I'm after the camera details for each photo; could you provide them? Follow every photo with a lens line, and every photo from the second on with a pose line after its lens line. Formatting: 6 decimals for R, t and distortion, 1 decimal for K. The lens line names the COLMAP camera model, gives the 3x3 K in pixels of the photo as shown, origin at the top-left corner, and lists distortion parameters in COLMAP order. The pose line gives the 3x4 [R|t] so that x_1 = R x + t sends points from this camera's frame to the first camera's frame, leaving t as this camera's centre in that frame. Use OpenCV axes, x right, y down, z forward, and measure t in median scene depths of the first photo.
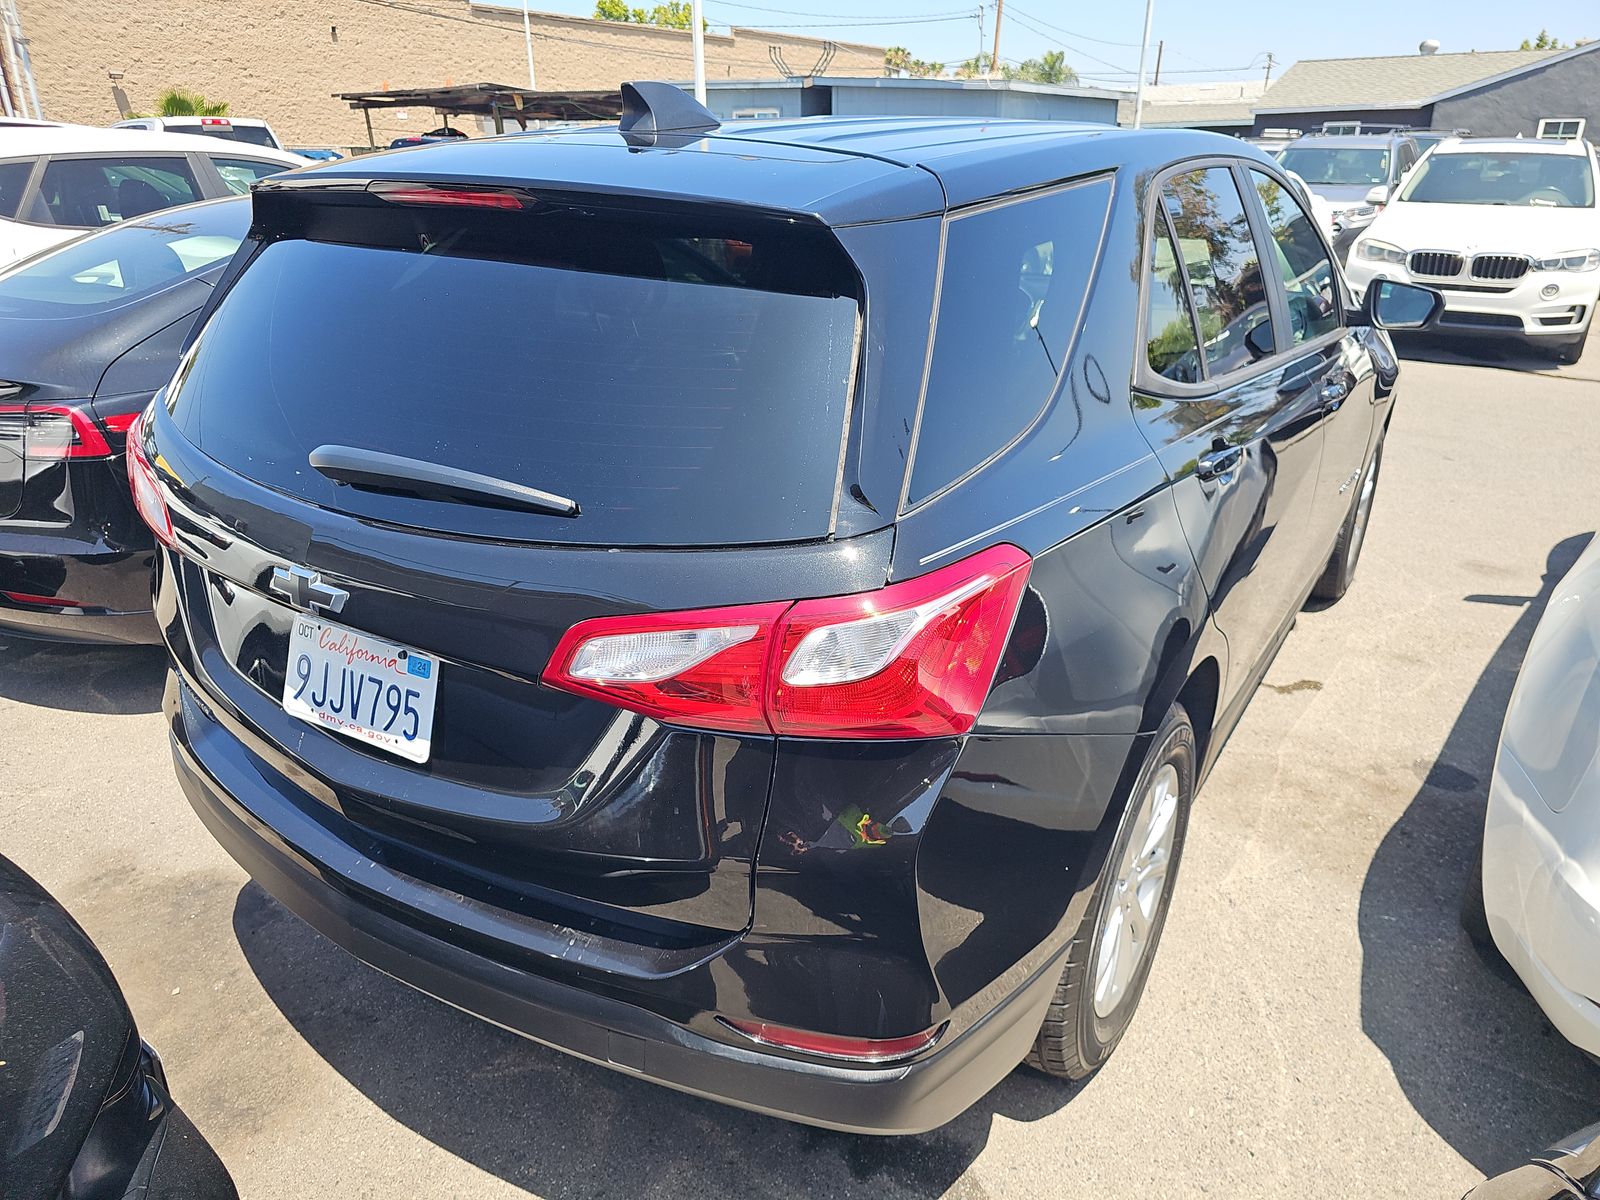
lens RADIAL K [[1072.8, 0, 800.5], [0, 1072.8, 596.3], [0, 0, 1]] dist [0.034560, -0.041901]
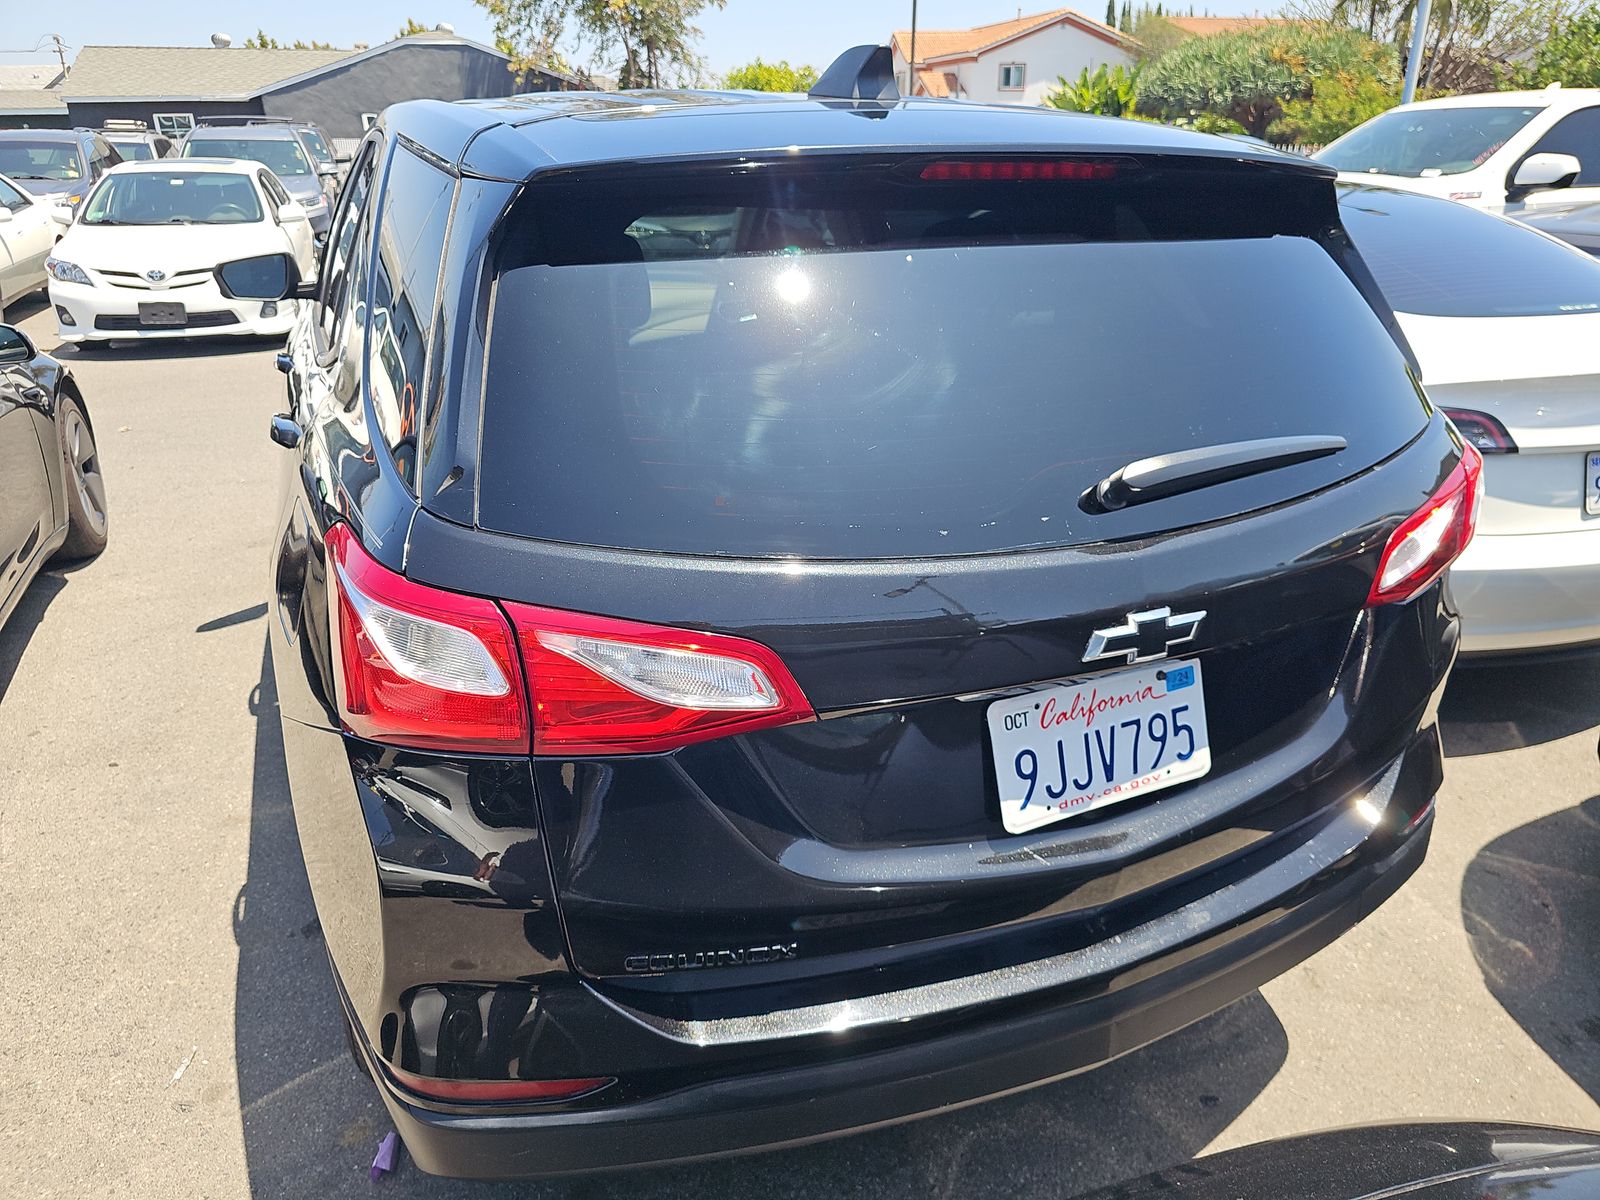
lens RADIAL K [[1072.8, 0, 798.7], [0, 1072.8, 596.3], [0, 0, 1]] dist [0.034560, -0.041901]
pose [[0.551881, -0.318980, 0.770506, -1.118162], [0.315465, 0.935148, 0.161185, -0.228766], [-0.771952, 0.154113, 0.616717, 0.624252]]
